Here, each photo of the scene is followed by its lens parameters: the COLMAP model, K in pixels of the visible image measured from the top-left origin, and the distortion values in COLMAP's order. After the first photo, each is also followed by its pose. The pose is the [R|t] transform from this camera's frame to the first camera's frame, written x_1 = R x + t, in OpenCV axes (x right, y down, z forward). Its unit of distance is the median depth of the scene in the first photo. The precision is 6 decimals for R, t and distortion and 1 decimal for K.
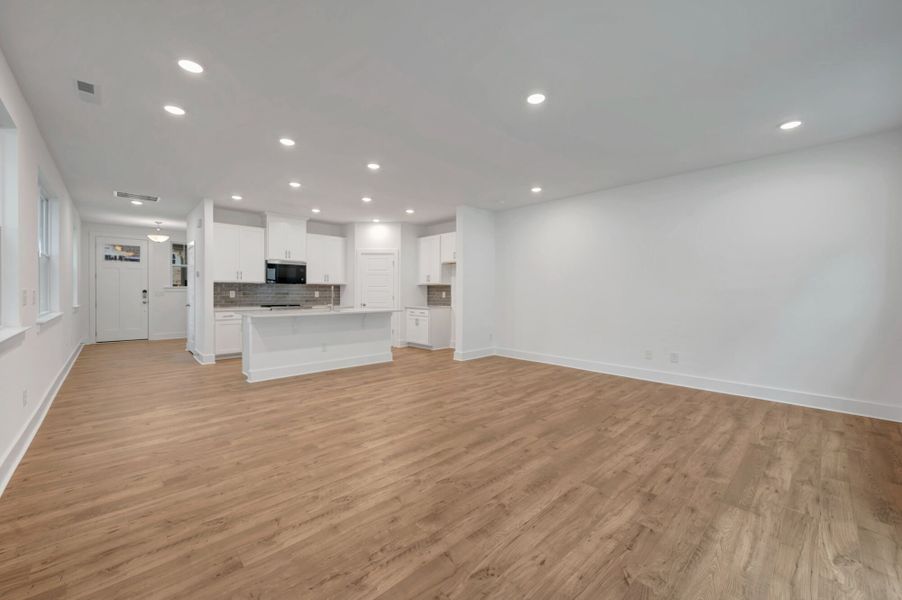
lens RADIAL K [[358.7, 0, 456.6], [0, 358.7, 293.8], [0, 0, 1]] dist [0.000909, -0.000094]
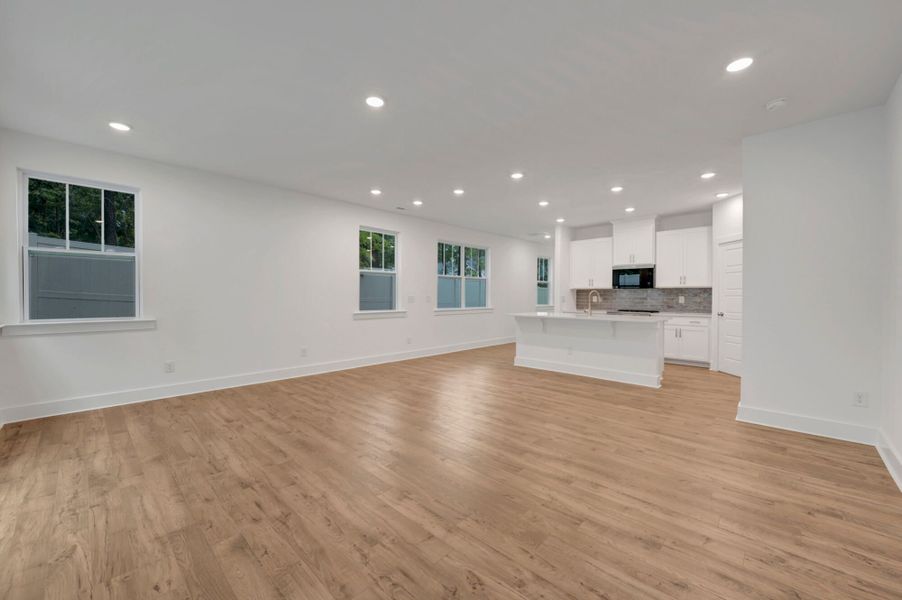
lens RADIAL K [[358.7, 0, 452.6], [0, 358.7, 300.1], [0, 0, 1]] dist [0.000909, -0.000094]
pose [[0.035294, 0.006188, -0.999358, 0.641010], [-0.003904, 0.999974, 0.006054, -0.000551], [0.999369, 0.003688, 0.035317, 0.619274]]
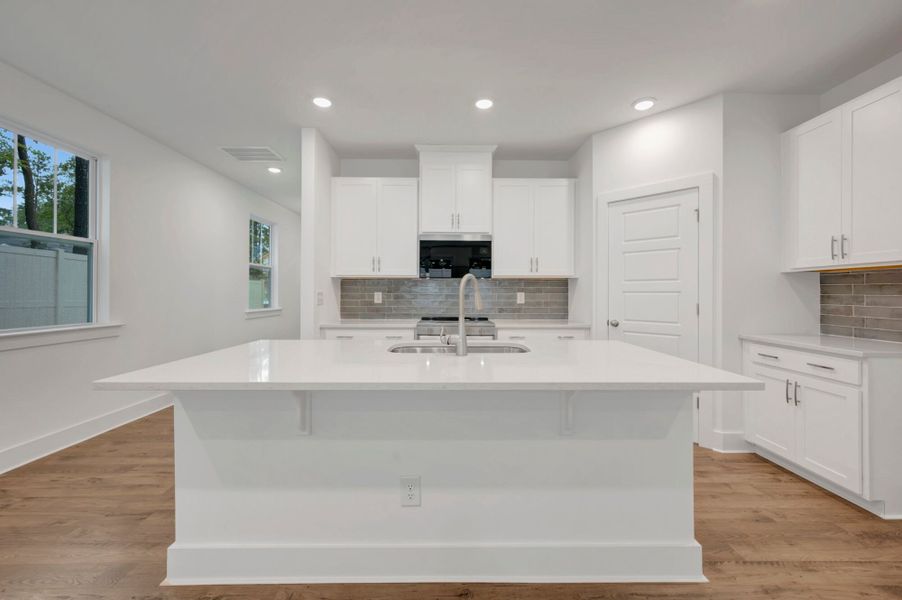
lens RADIAL K [[358.7, 0, 452.3], [0, 358.7, 290.0], [0, 0, 1]] dist [0.000909, -0.000094]
pose [[0.721157, -0.007157, -0.692735, -0.149083], [-0.000893, 0.999936, -0.011261, -0.006166], [0.692772, 0.008740, 0.721104, 0.809967]]
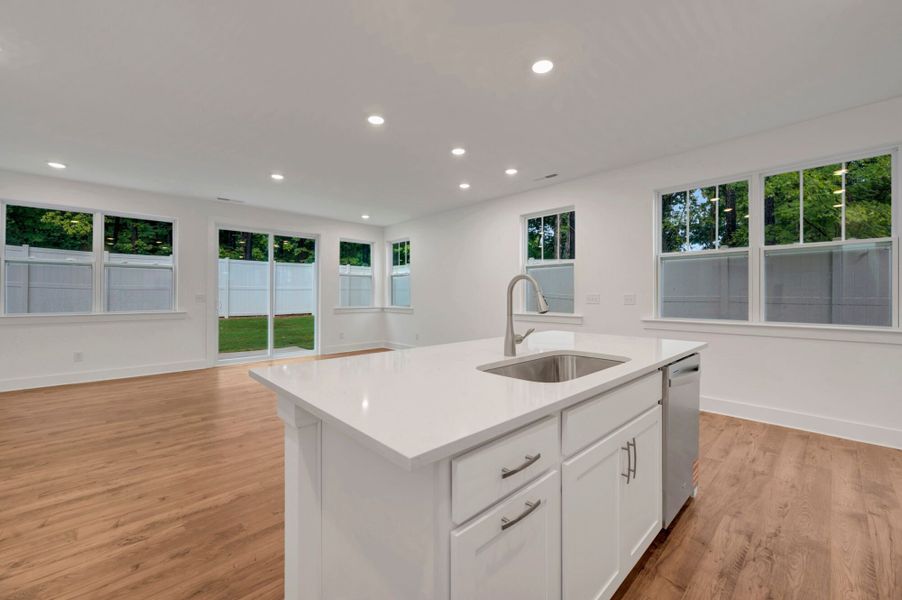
lens RADIAL K [[358.7, 0, 436.5], [0, 358.7, 296.7], [0, 0, 1]] dist [0.000909, -0.000094]
pose [[-0.998891, -0.006862, 0.046589, -0.303799], [-0.007011, 0.999971, -0.003028, 0.001745], [-0.046567, -0.003351, -0.998910, 1.352706]]
